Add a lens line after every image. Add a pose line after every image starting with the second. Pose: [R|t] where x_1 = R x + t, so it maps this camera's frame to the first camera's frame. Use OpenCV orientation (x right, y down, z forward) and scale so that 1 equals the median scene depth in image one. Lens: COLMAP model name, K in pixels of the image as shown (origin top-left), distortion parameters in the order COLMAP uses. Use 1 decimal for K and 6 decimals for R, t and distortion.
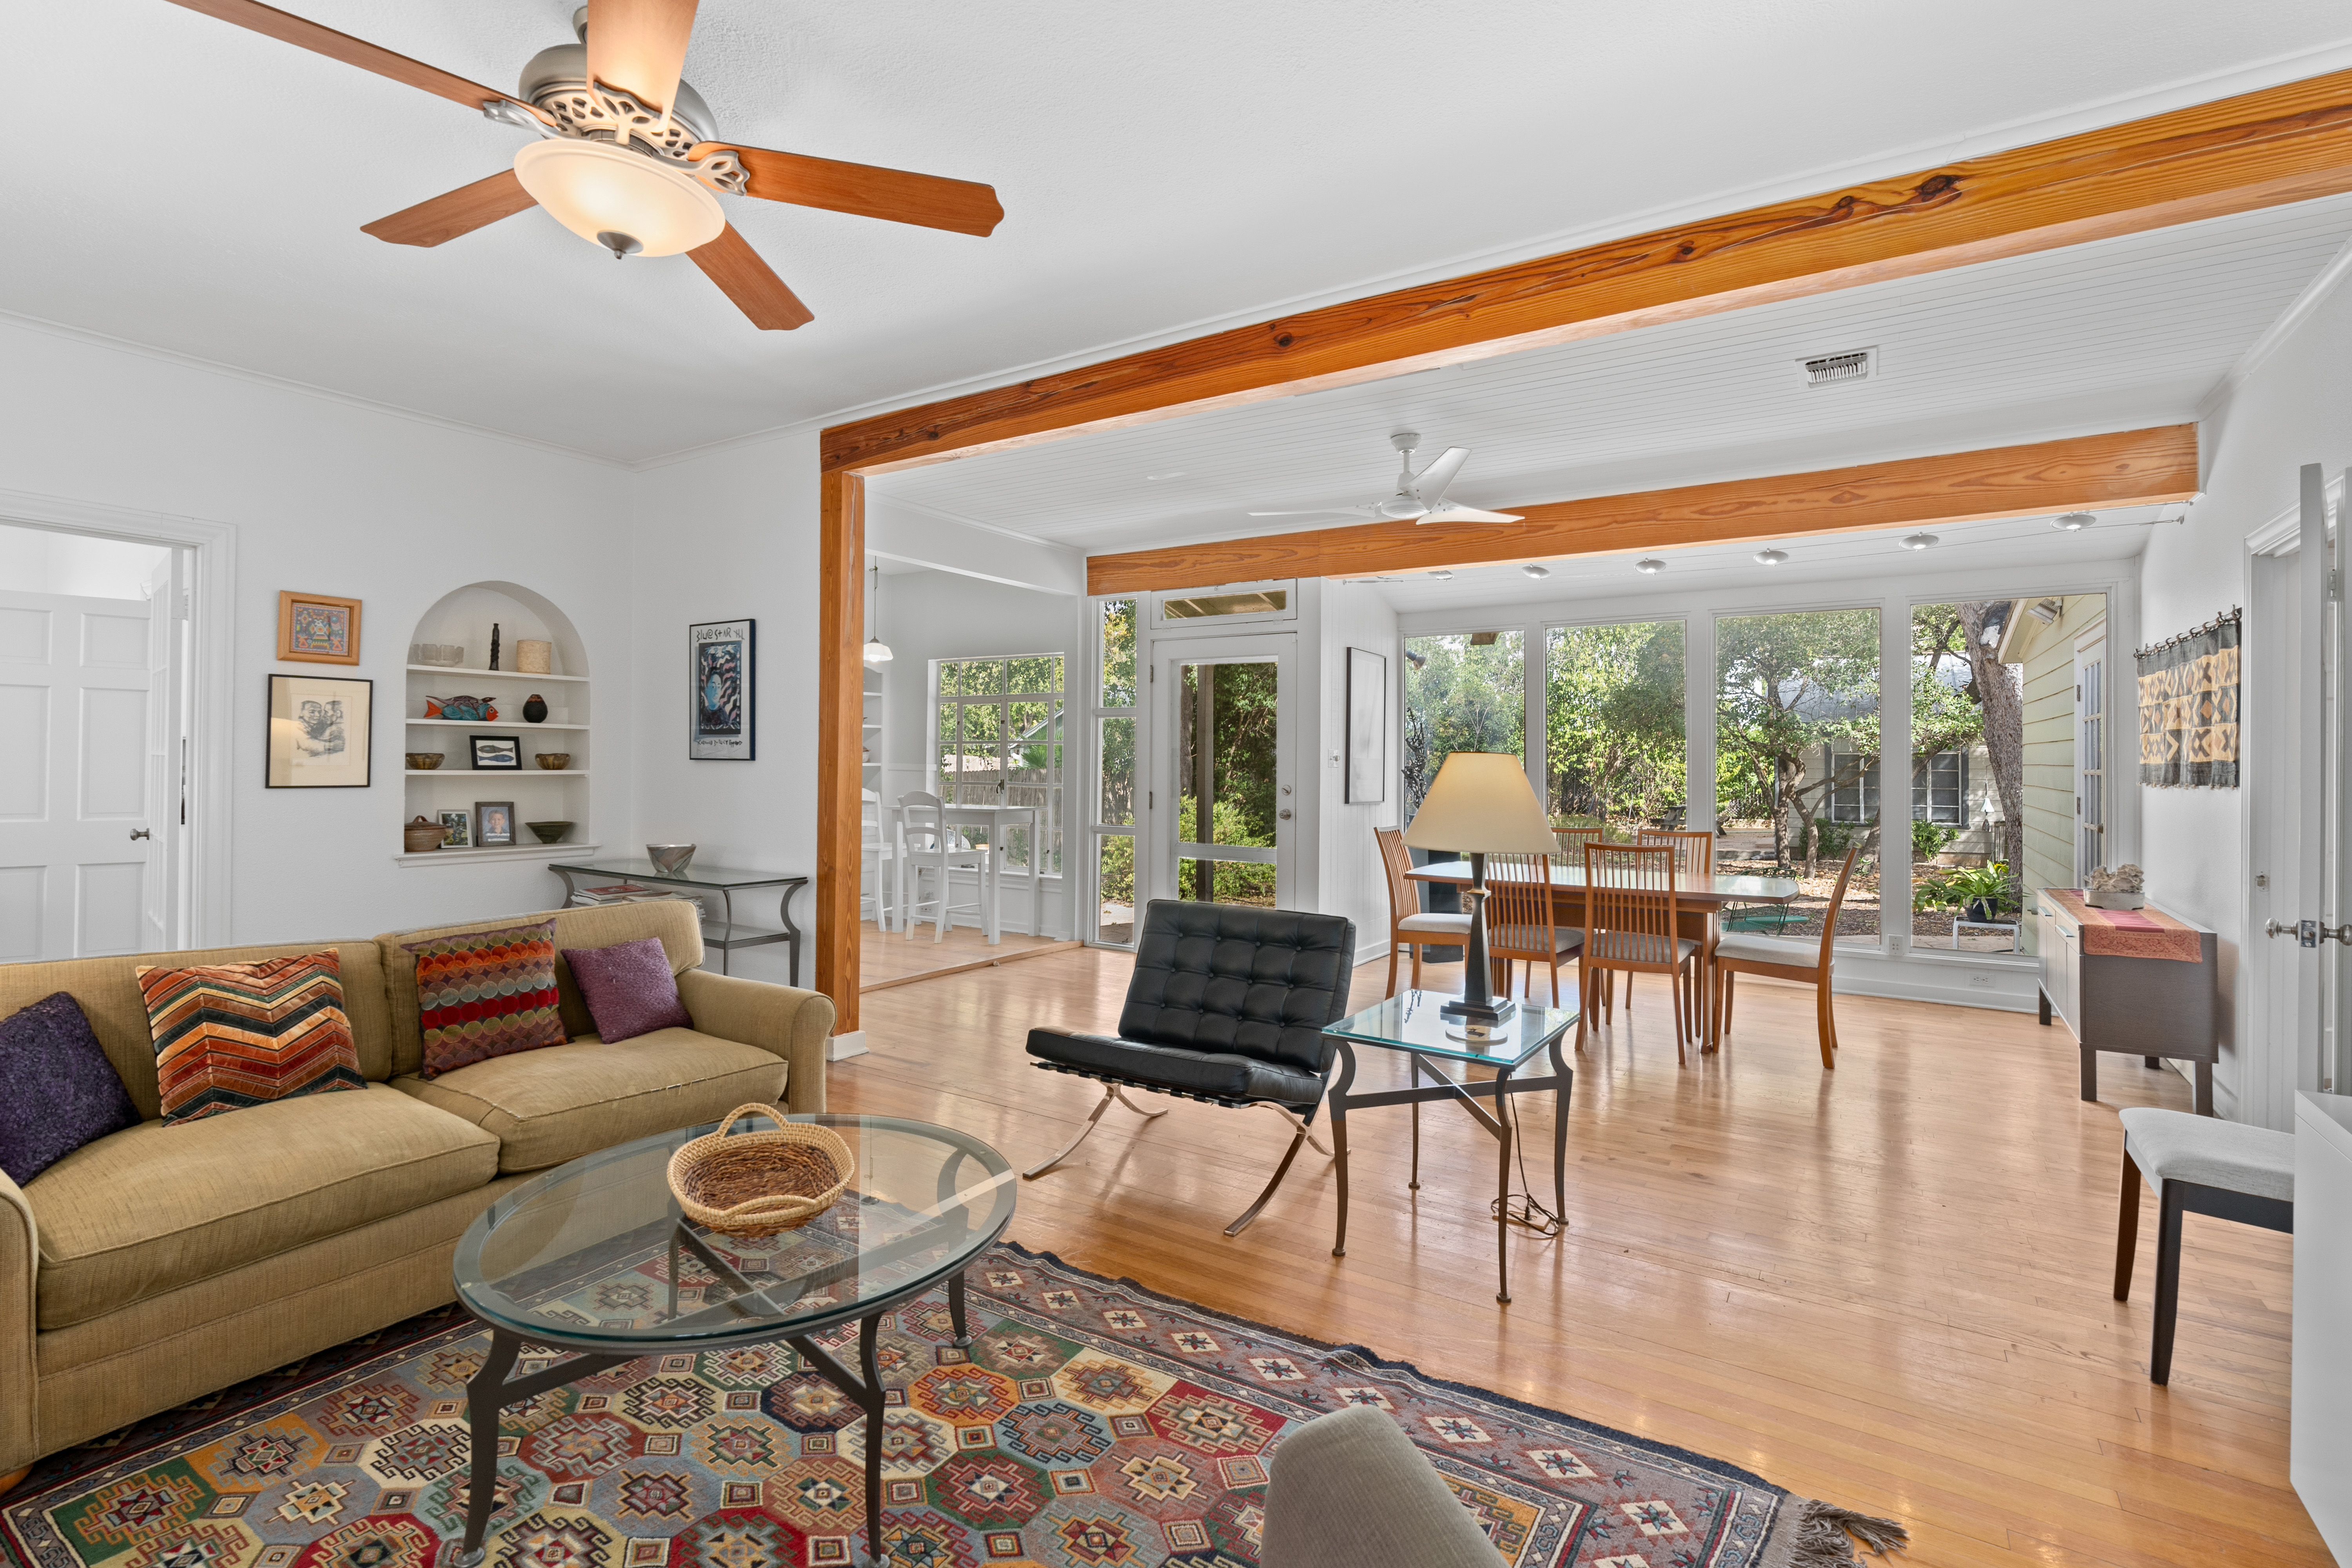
lens RADIAL K [[1075.0, 0, 1172.0], [0, 1075.0, 762.4], [0, 0, 1]] dist [-0.010409, 0.002523]
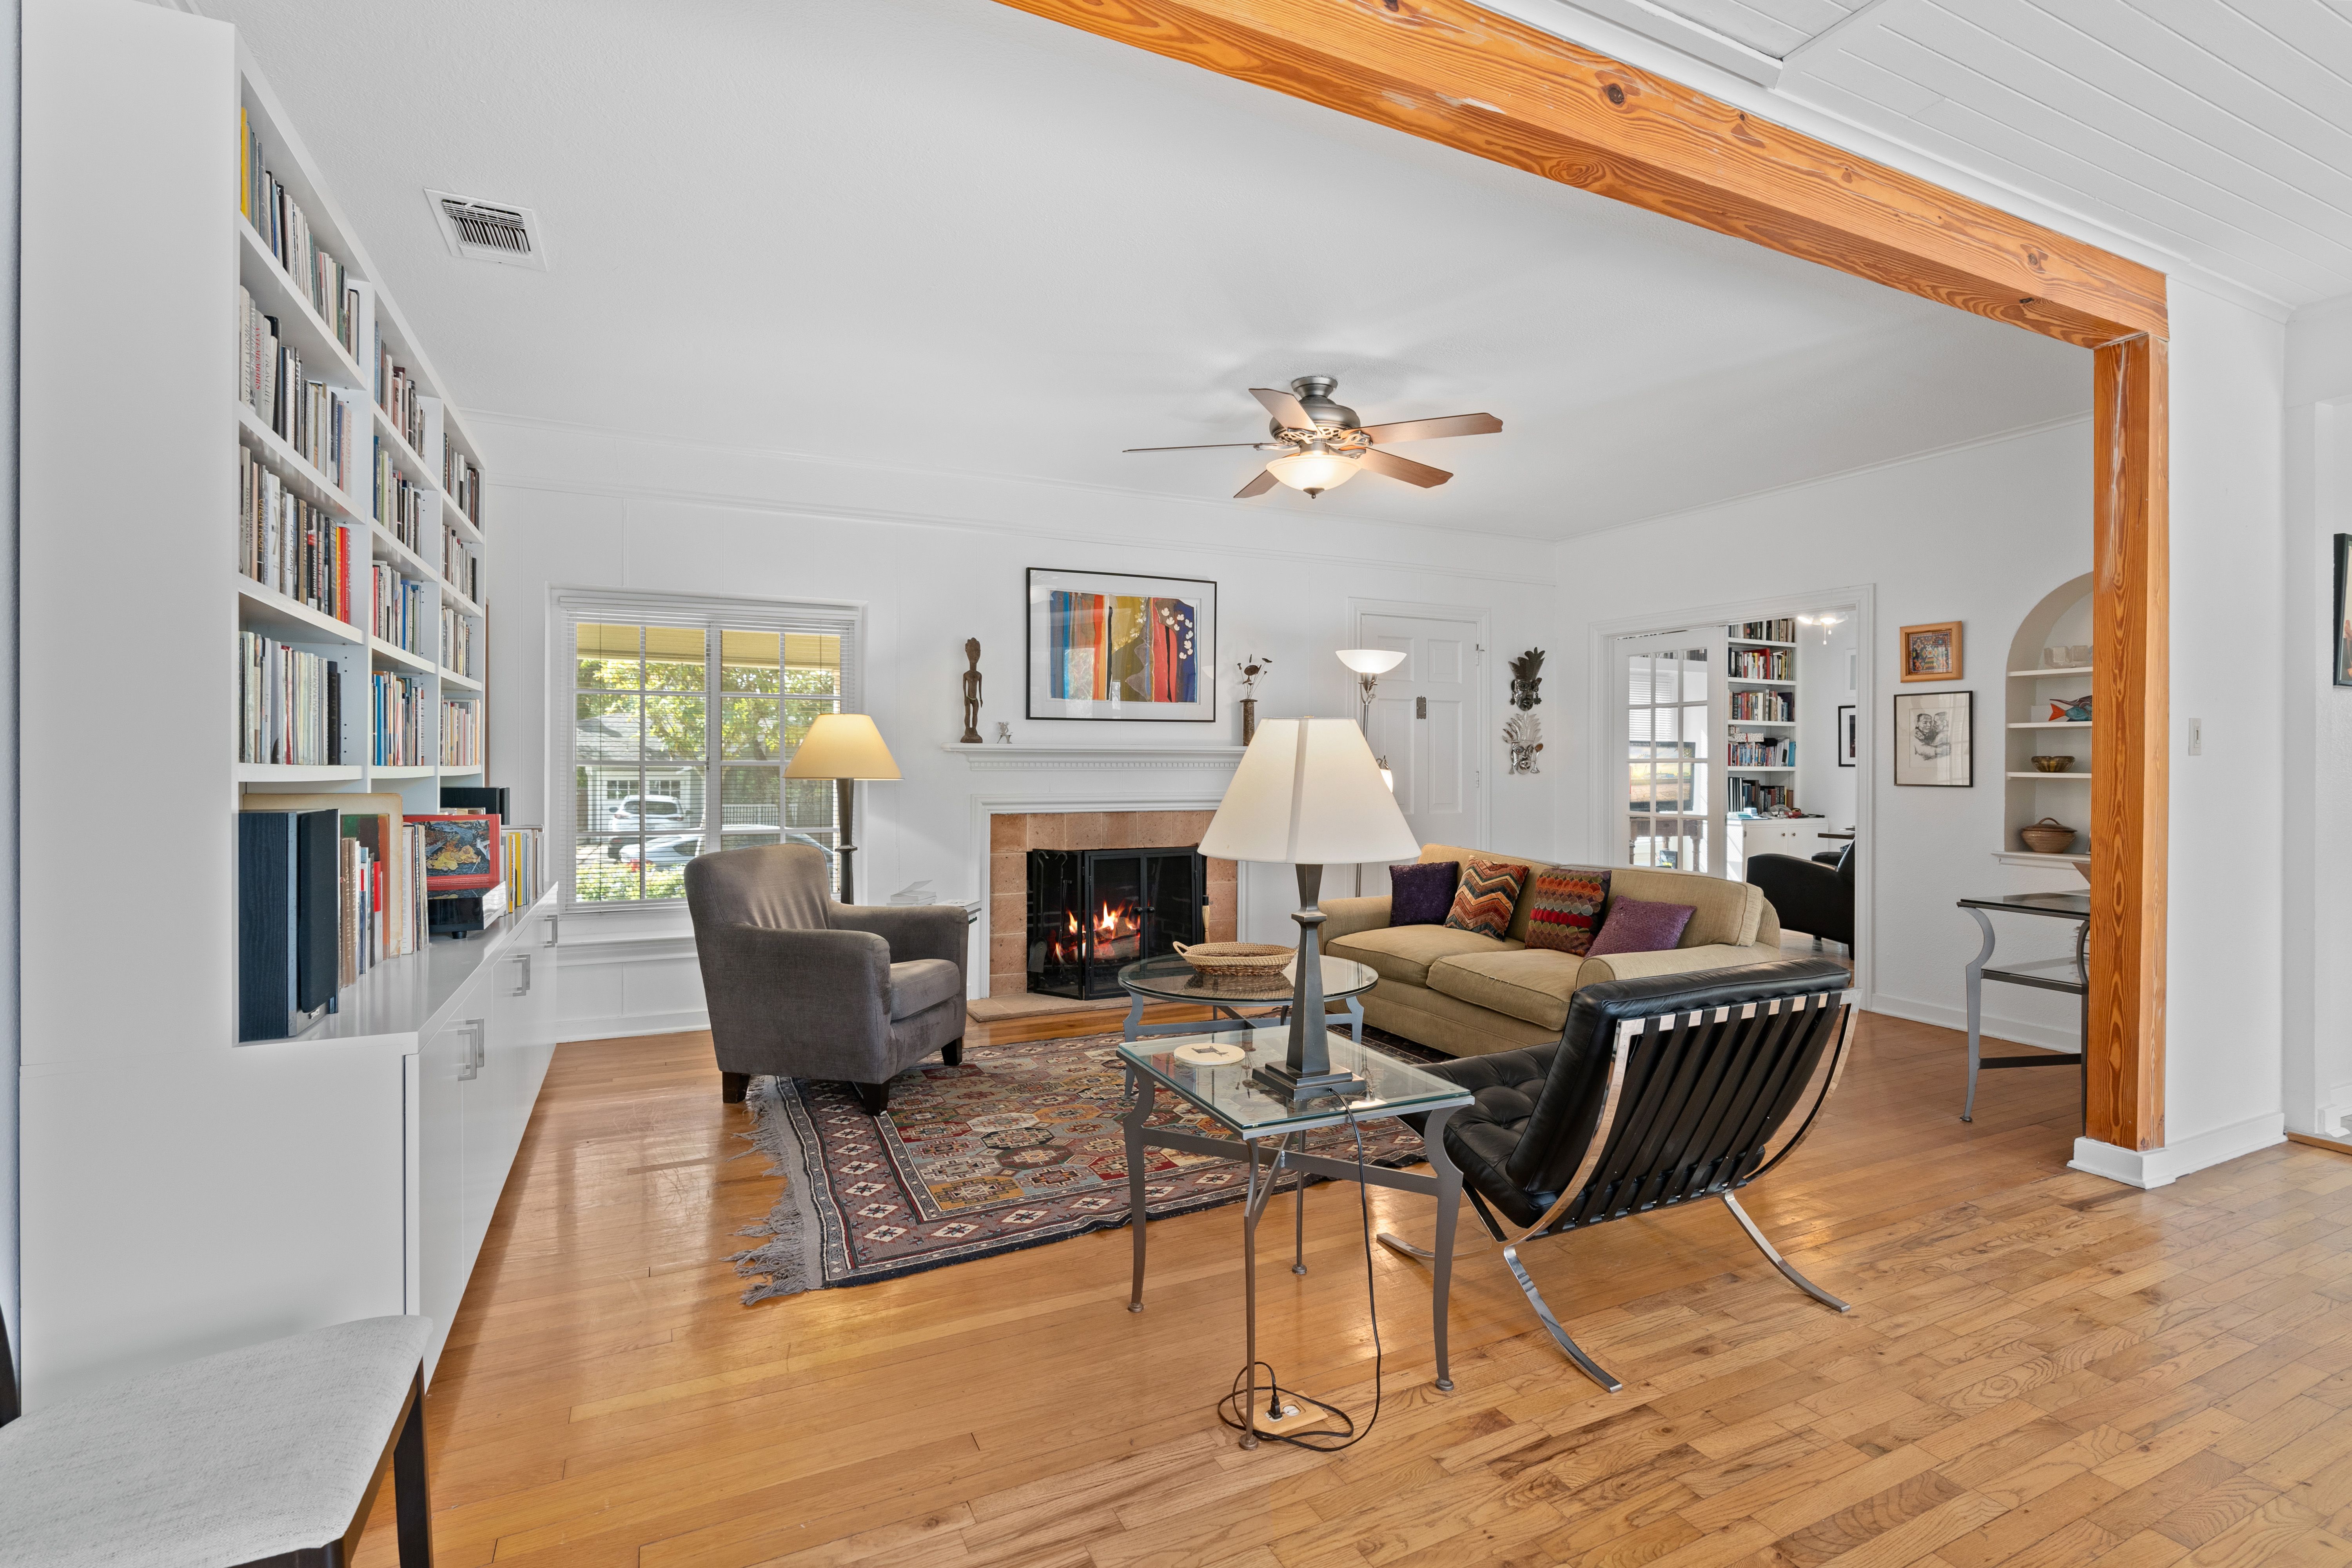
lens RADIAL K [[1075.0, 0, 1171.9], [0, 1075.0, 774.8], [0, 0, 1]] dist [-0.010409, 0.002523]
pose [[-0.521587, -0.006071, -0.853177, 0.501014], [-0.013531, 0.999908, 0.001157, 0.016129], [0.853091, 0.012147, -0.521621, 0.693129]]
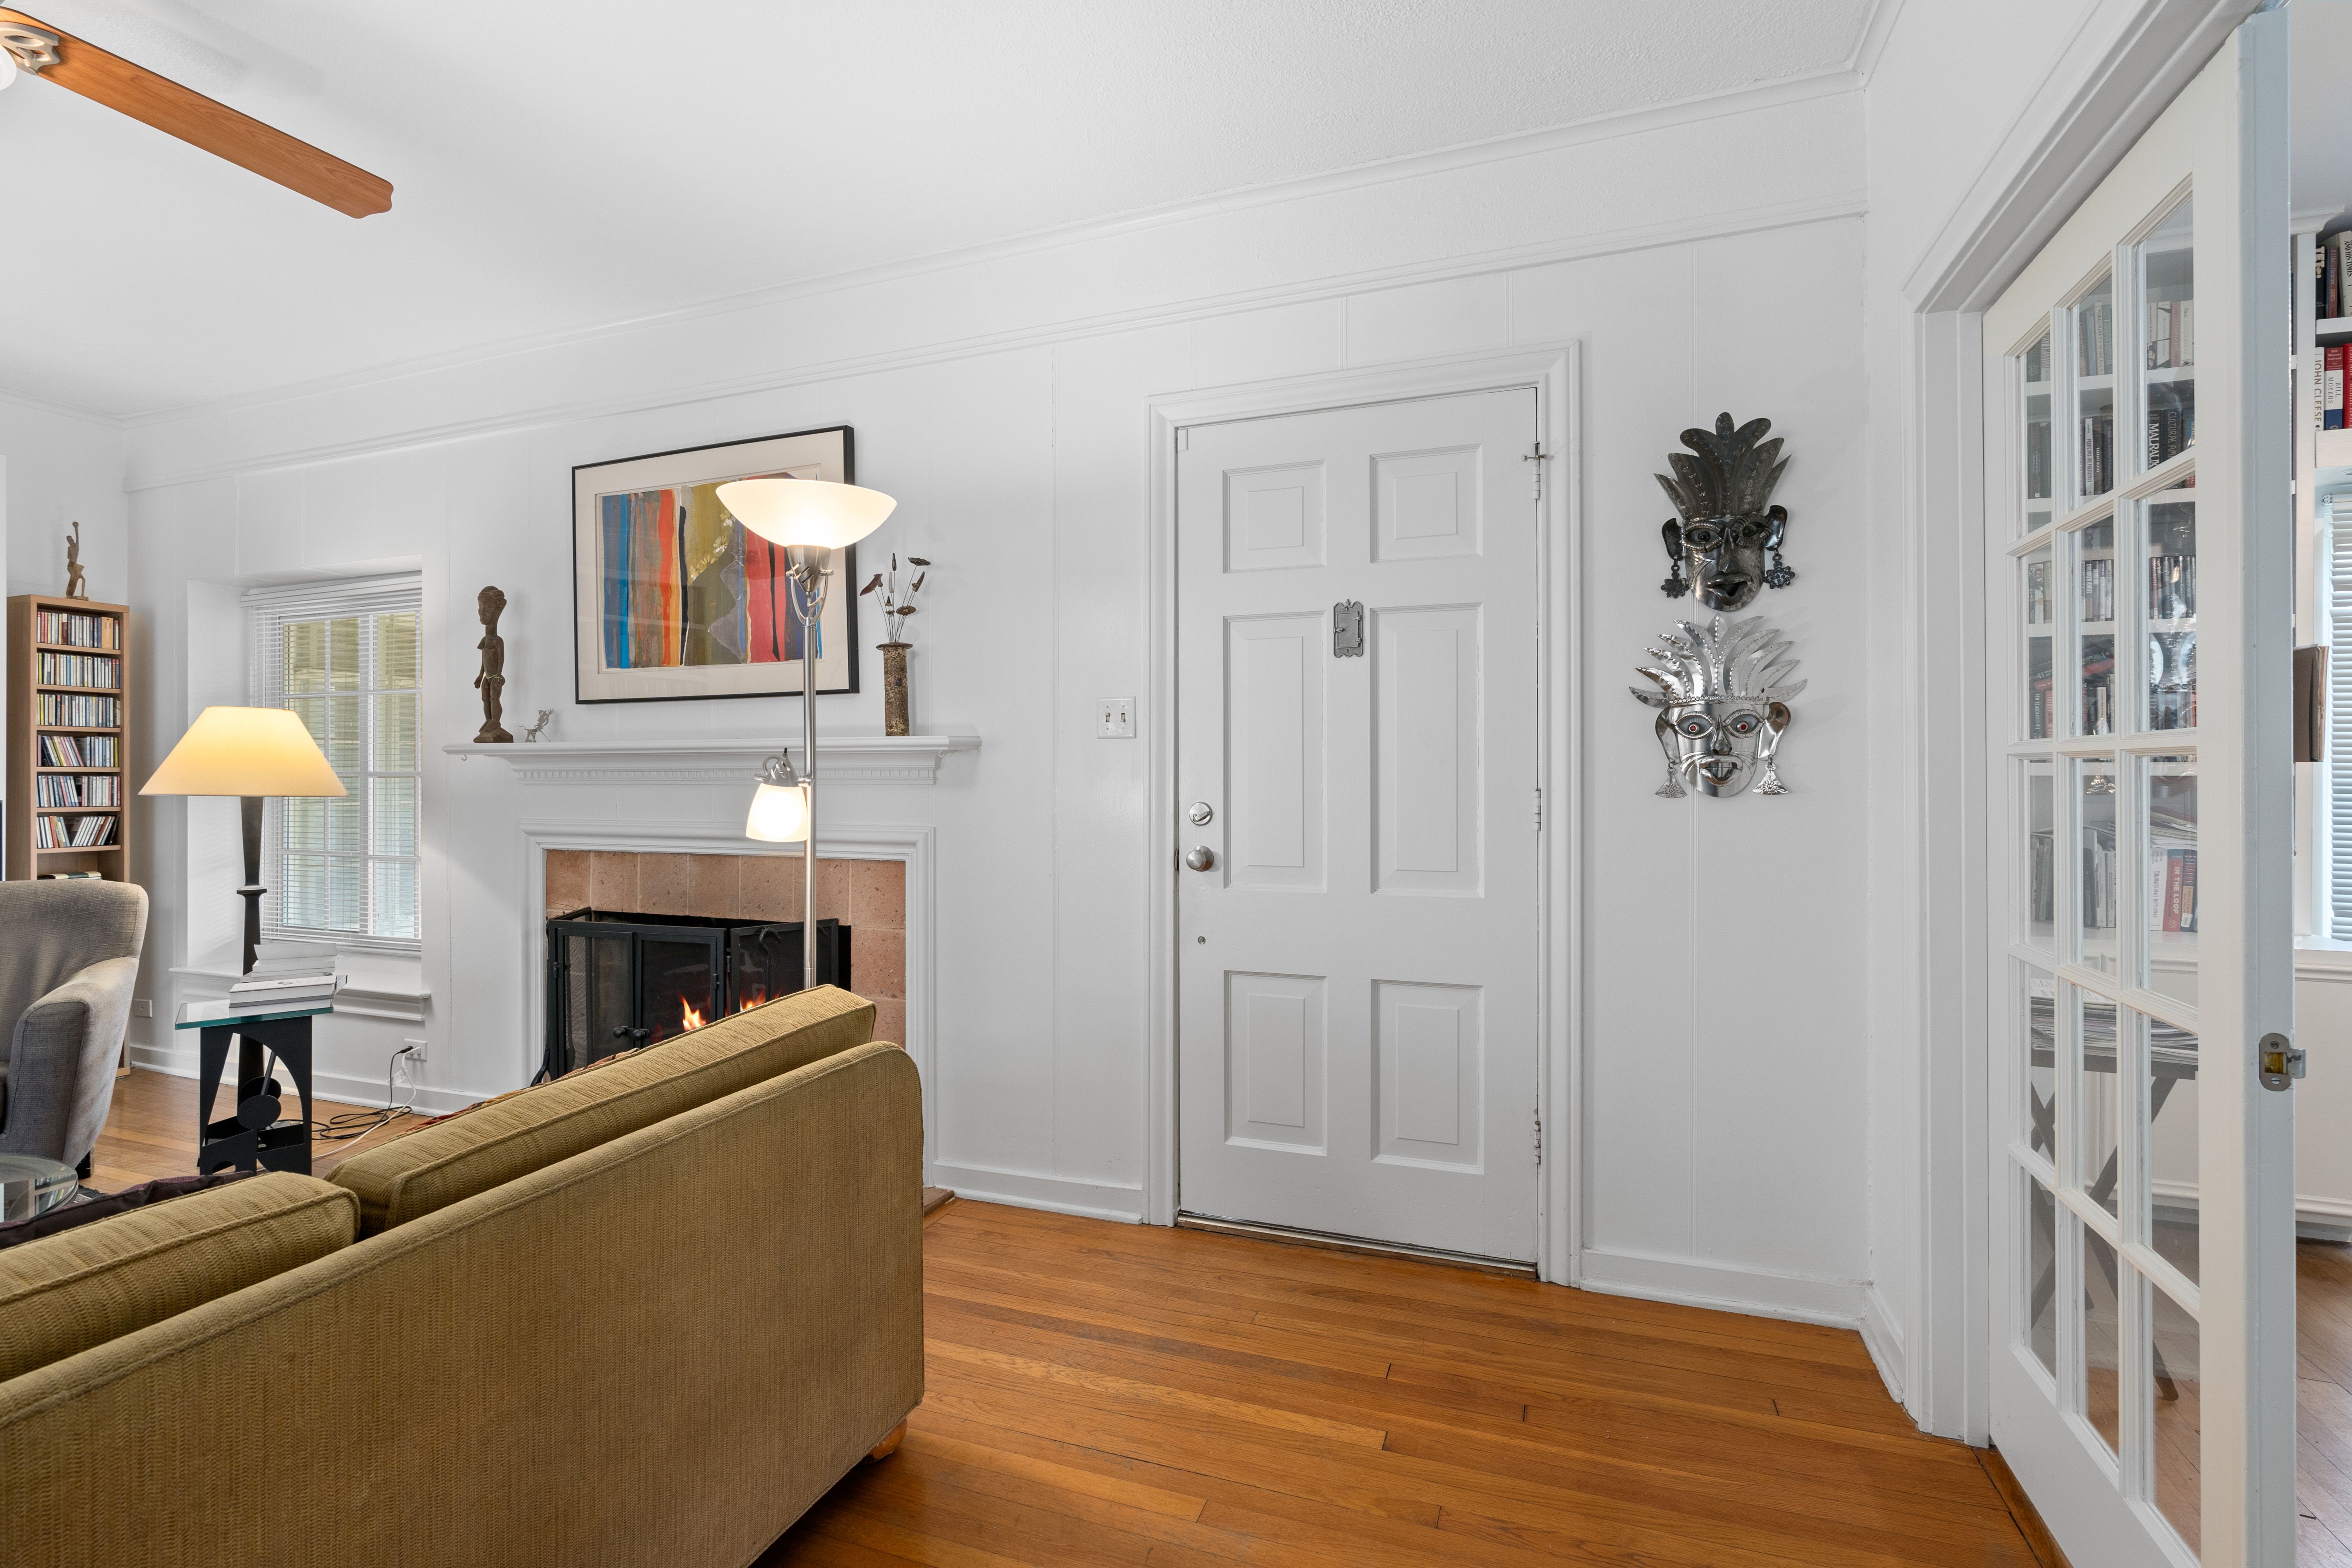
lens RADIAL K [[1075.0, 0, 1162.6], [0, 1075.0, 782.8], [0, 0, 1]] dist [-0.010409, 0.002523]
pose [[-0.975671, -0.009254, -0.219042, -0.495056], [-0.011446, 0.999896, 0.008738, 0.004556], [0.218939, 0.011033, -0.975676, 0.759077]]
